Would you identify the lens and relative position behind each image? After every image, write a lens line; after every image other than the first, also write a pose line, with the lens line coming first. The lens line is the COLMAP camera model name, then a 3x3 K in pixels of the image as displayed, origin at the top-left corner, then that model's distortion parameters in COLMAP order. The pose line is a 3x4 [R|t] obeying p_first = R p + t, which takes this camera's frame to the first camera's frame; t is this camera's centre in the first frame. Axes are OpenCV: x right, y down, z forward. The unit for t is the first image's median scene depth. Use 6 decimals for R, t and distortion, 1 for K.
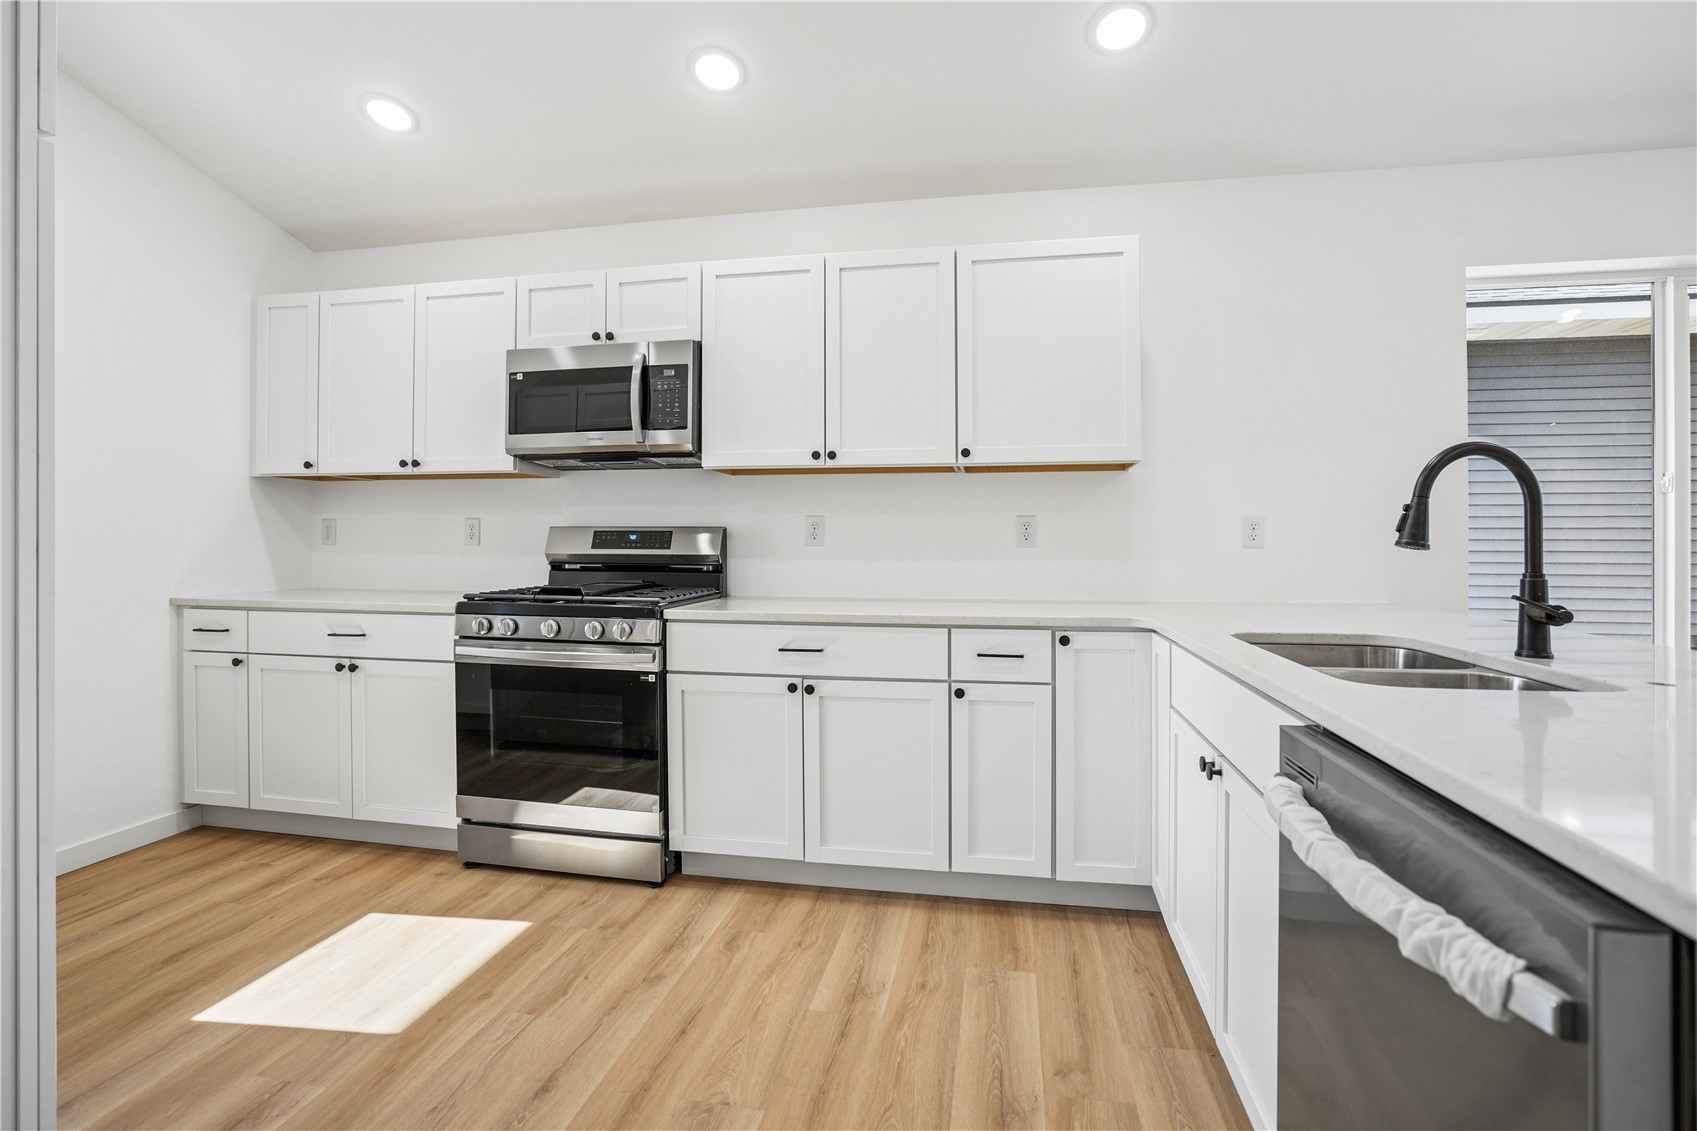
lens RADIAL K [[776.0, 0, 854.5], [0, 776.0, 540.6], [0, 0, 1]] dist [-0.028557, -0.000196]
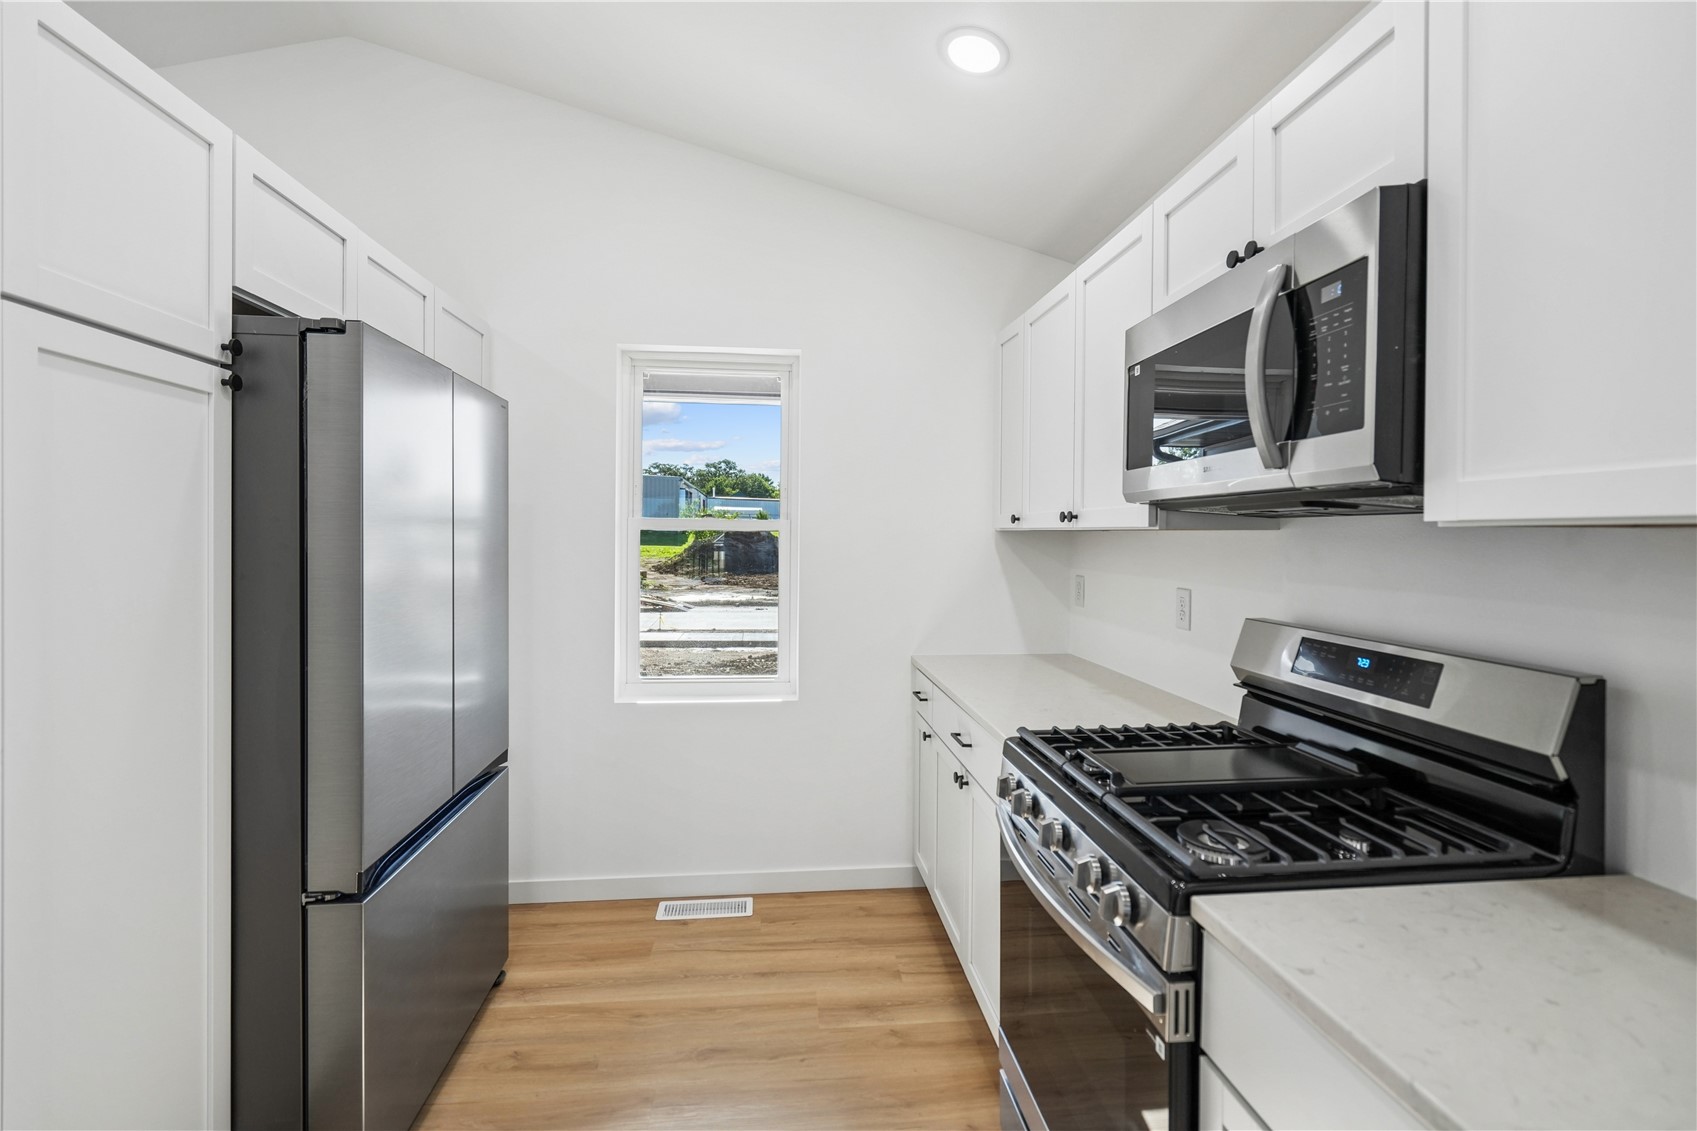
lens RADIAL K [[776.0, 0, 854.5], [0, 776.0, 540.6], [0, 0, 1]] dist [-0.028557, -0.000196]
pose [[0.287366, 0.009421, -0.957775, 0.073181], [-0.006549, 0.999948, 0.007871, -0.089741], [0.957798, 0.004011, 0.287413, 0.651928]]
